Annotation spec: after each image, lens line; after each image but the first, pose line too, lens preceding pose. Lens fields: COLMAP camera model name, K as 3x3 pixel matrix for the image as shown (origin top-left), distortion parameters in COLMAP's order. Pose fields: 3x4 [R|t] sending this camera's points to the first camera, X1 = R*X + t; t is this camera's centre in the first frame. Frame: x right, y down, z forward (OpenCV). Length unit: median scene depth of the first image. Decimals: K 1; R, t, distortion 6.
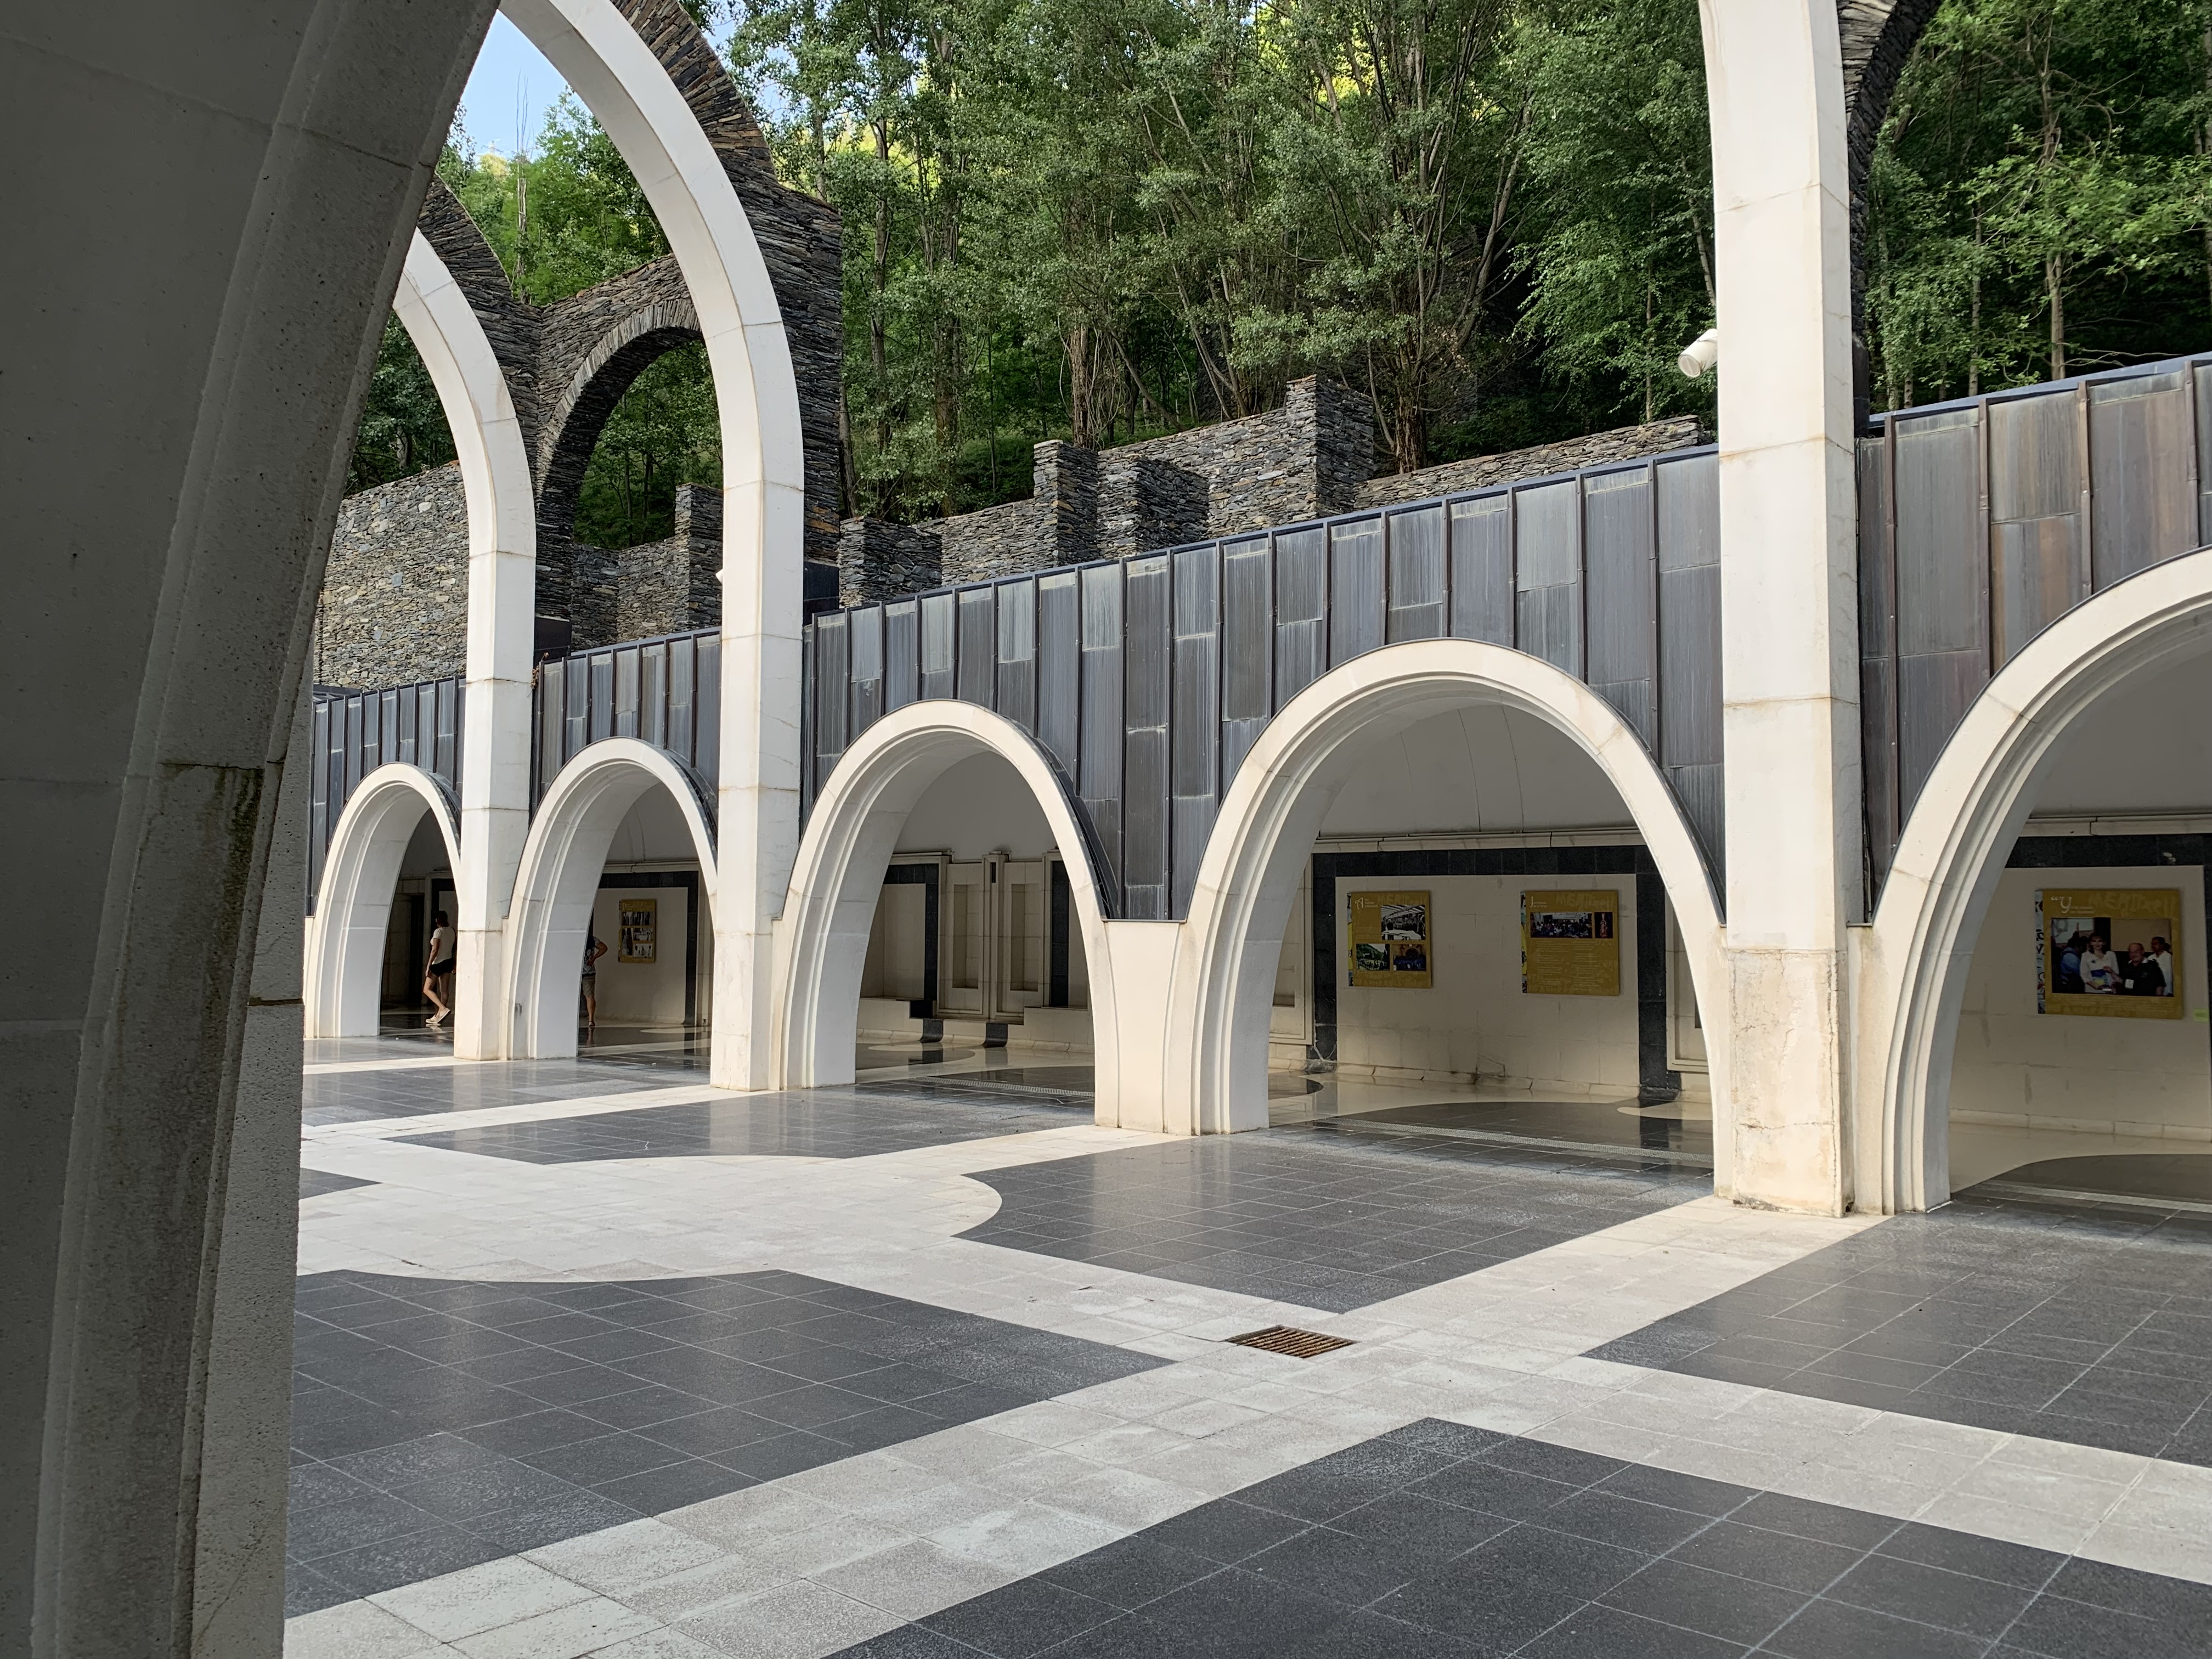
lens RADIAL K [[1714.9, 0, 1130.0], [0, 1714.9, 833.8], [0, 0, 1]] dist [0.017338, -0.009552]
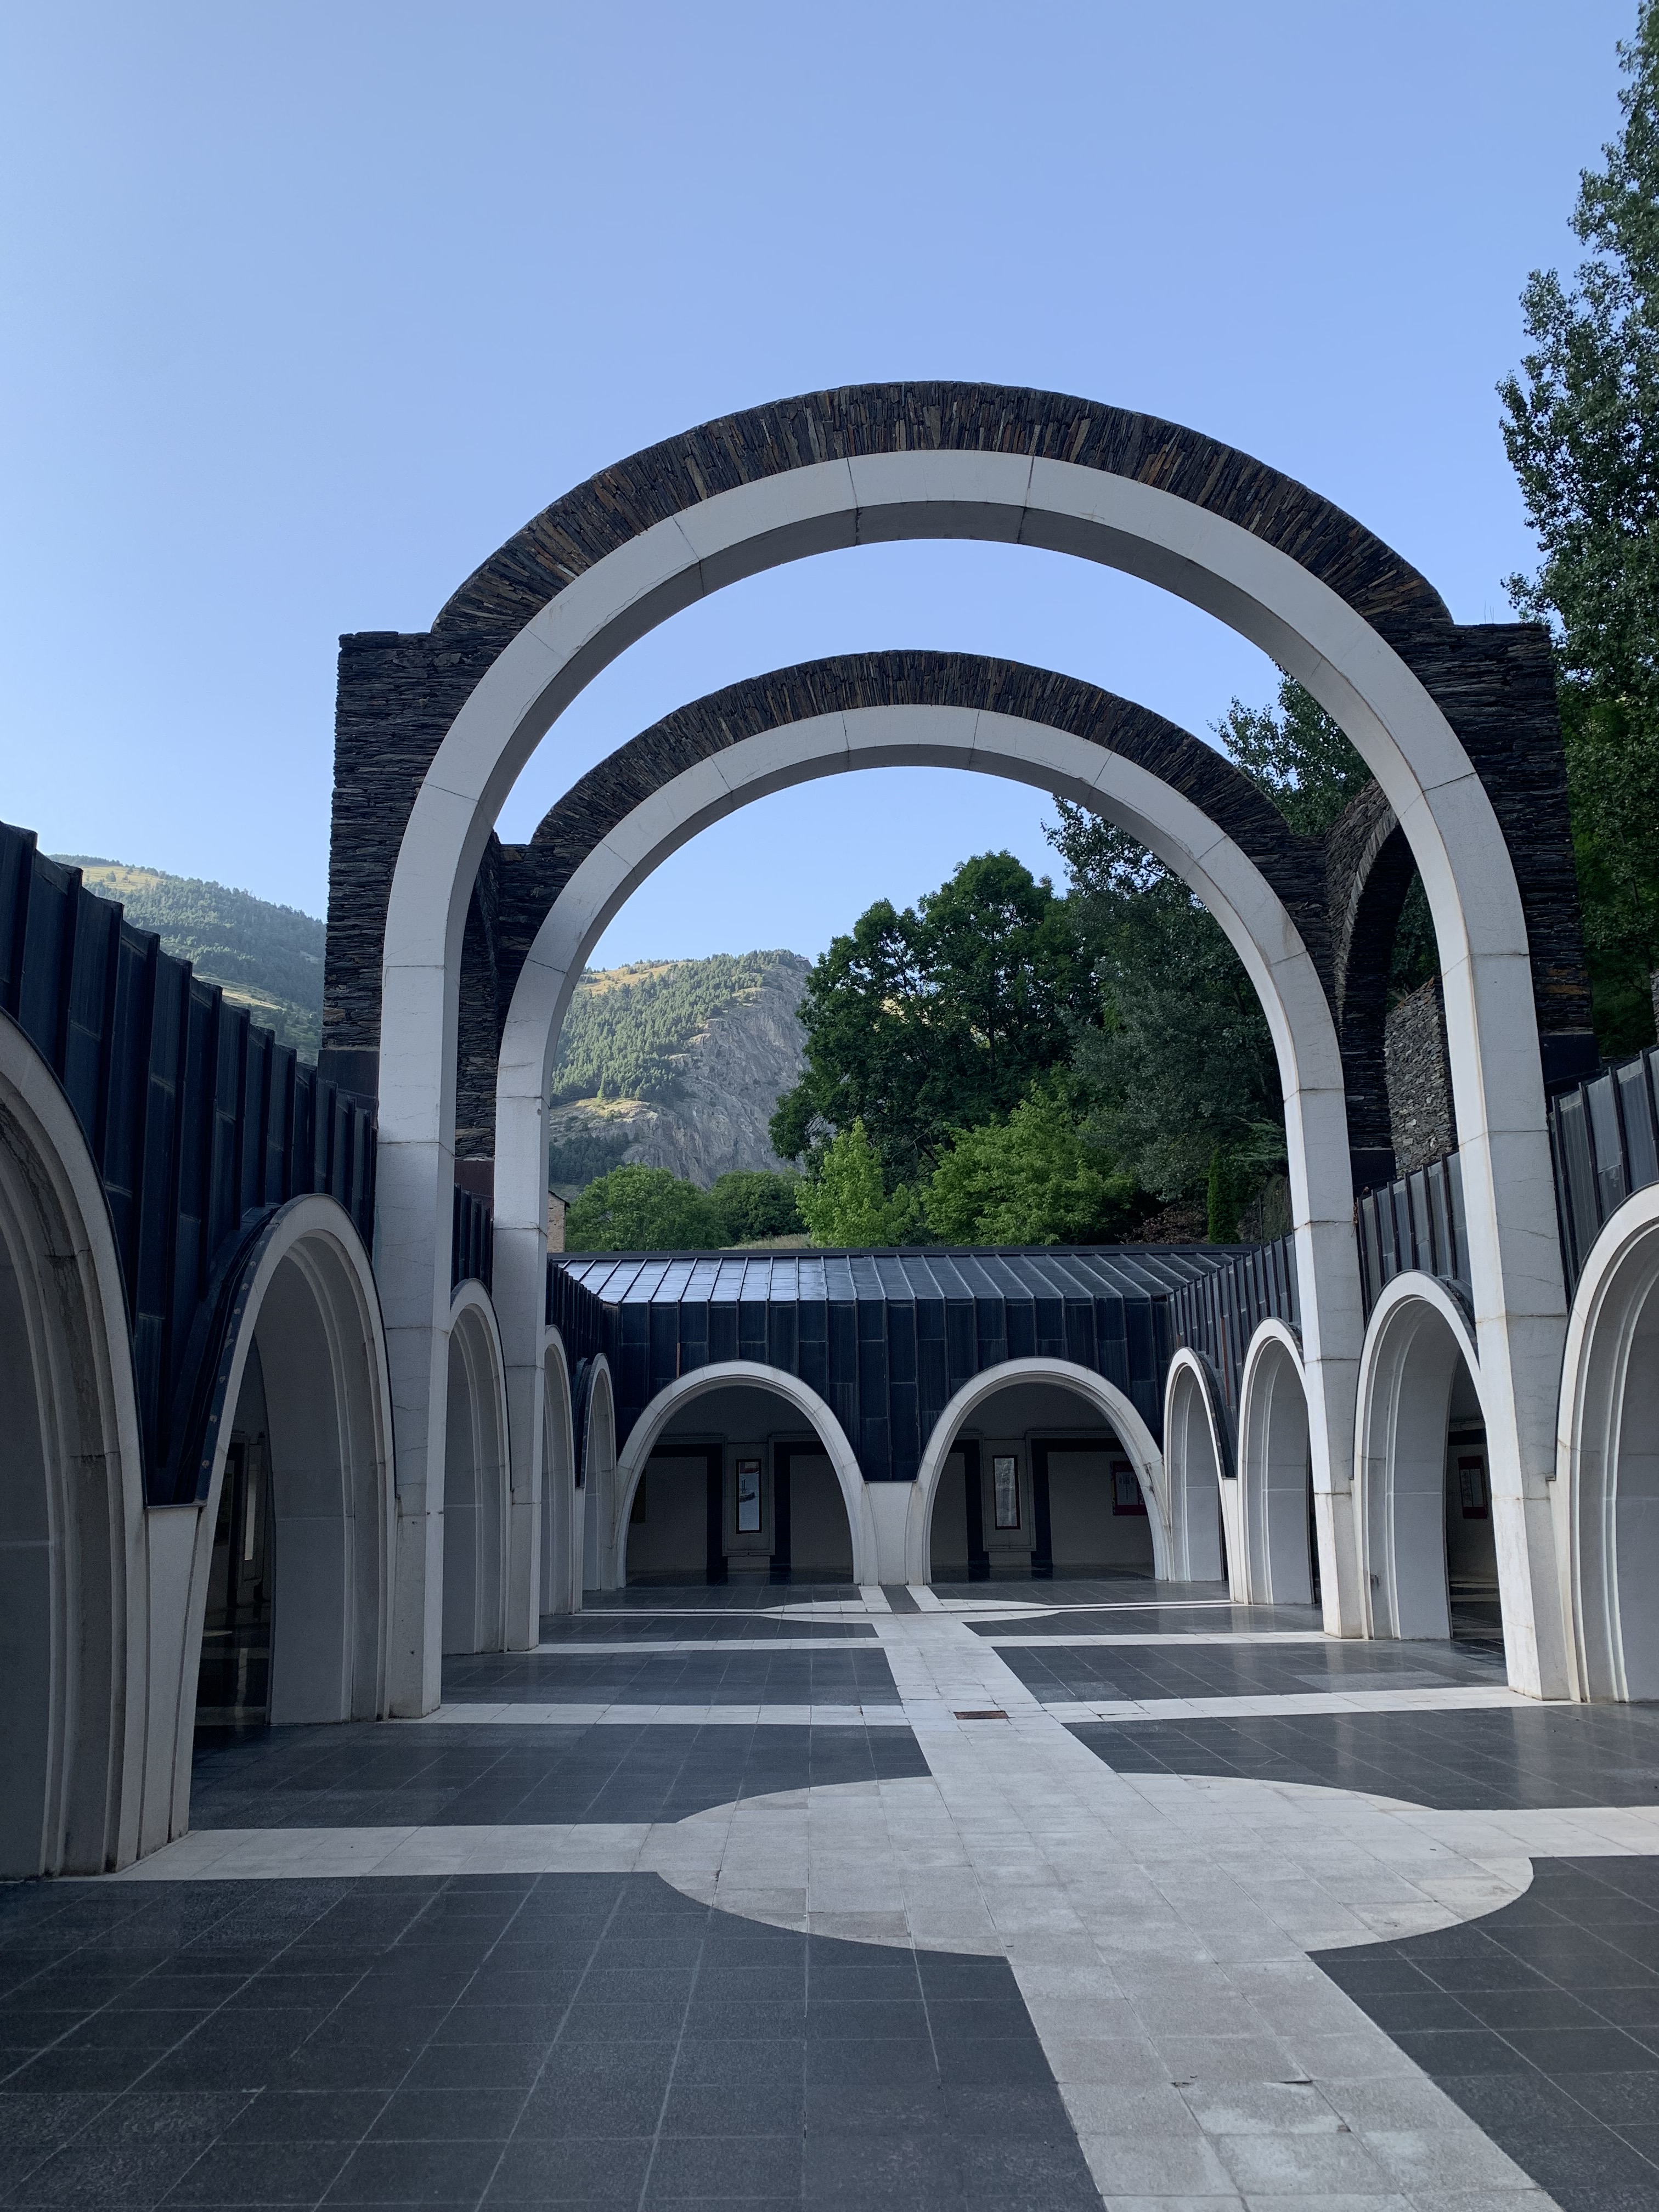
lens RADIAL K [[1714.9, 0, 827.9], [0, 1714.9, 1115.6], [0, 0, 1]] dist [0.017338, -0.009552]
pose [[0.653326, -0.171206, -0.737464, 0.175726], [0.056468, 0.982401, -0.178044, 0.006377], [0.754967, 0.074677, 0.651496, 0.186397]]
